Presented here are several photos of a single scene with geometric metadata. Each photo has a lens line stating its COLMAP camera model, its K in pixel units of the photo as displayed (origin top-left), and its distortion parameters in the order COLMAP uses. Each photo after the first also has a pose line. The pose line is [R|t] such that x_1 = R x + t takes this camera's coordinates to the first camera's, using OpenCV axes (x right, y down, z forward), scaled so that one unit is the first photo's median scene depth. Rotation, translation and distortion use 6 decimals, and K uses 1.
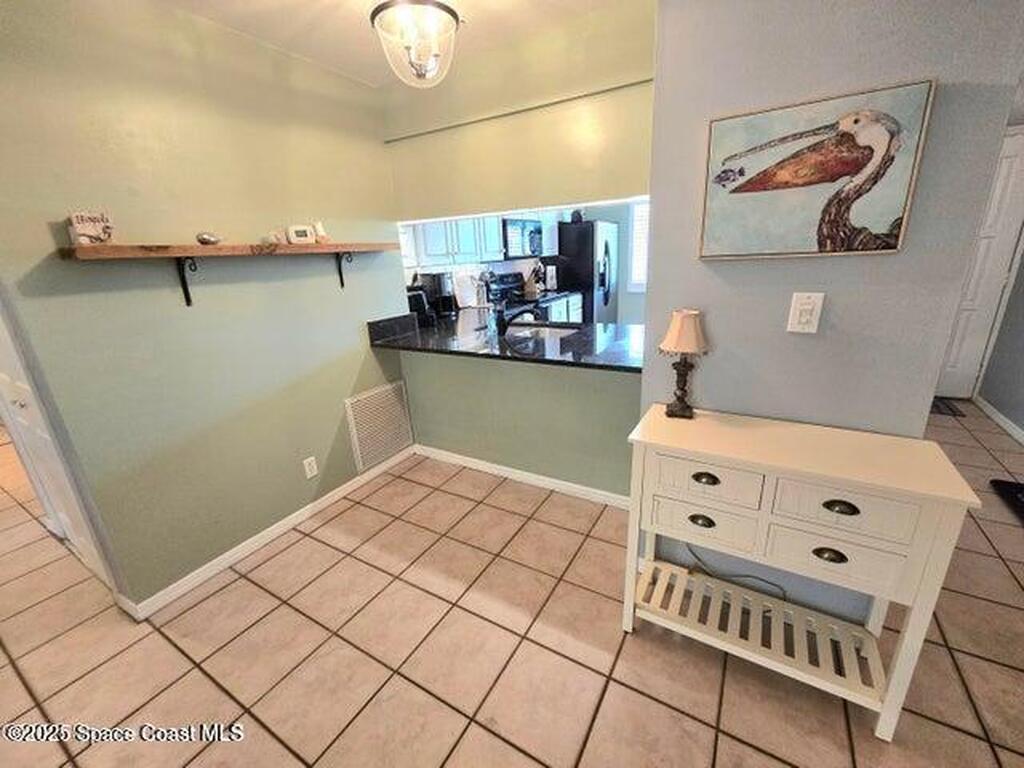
lens RADIAL K [[421.3, 0, 514.0], [0, 421.3, 388.4], [0, 0, 1]] dist [-0.001935, -0.000145]
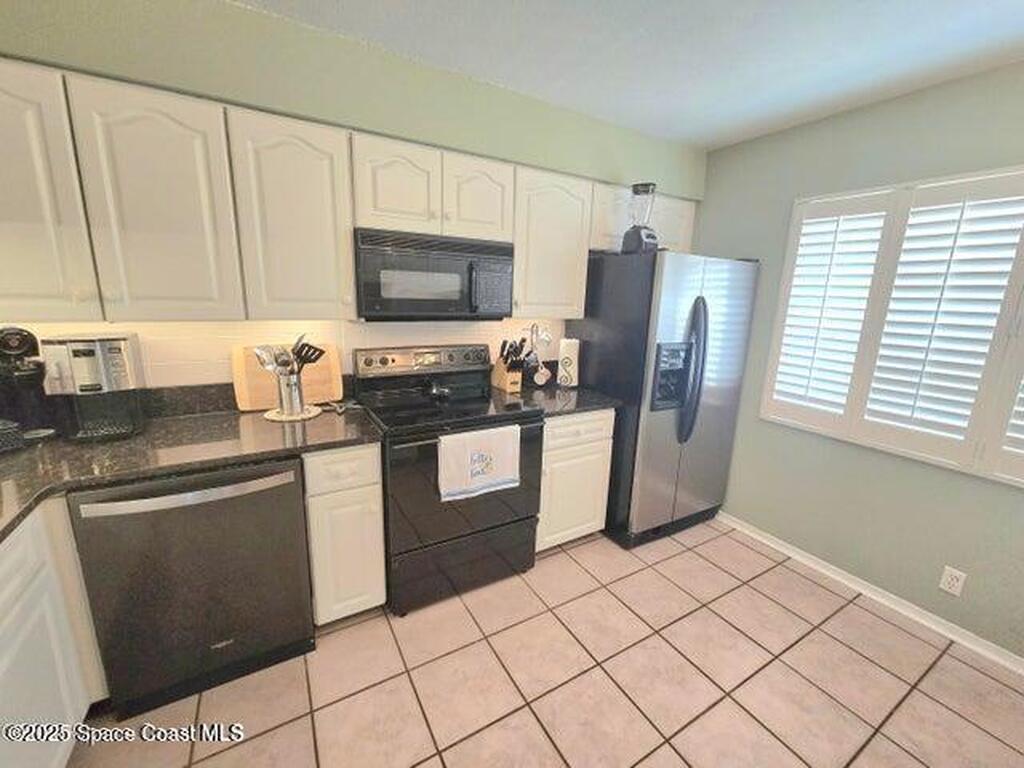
lens RADIAL K [[421.3, 0, 514.0], [0, 421.3, 388.4], [0, 0, 1]] dist [-0.001935, -0.000145]
pose [[0.873965, 0.183777, -0.449901, 0.266848], [-0.222465, 0.974342, -0.034154, -0.210284], [0.432081, 0.129937, 0.892425, 0.565127]]
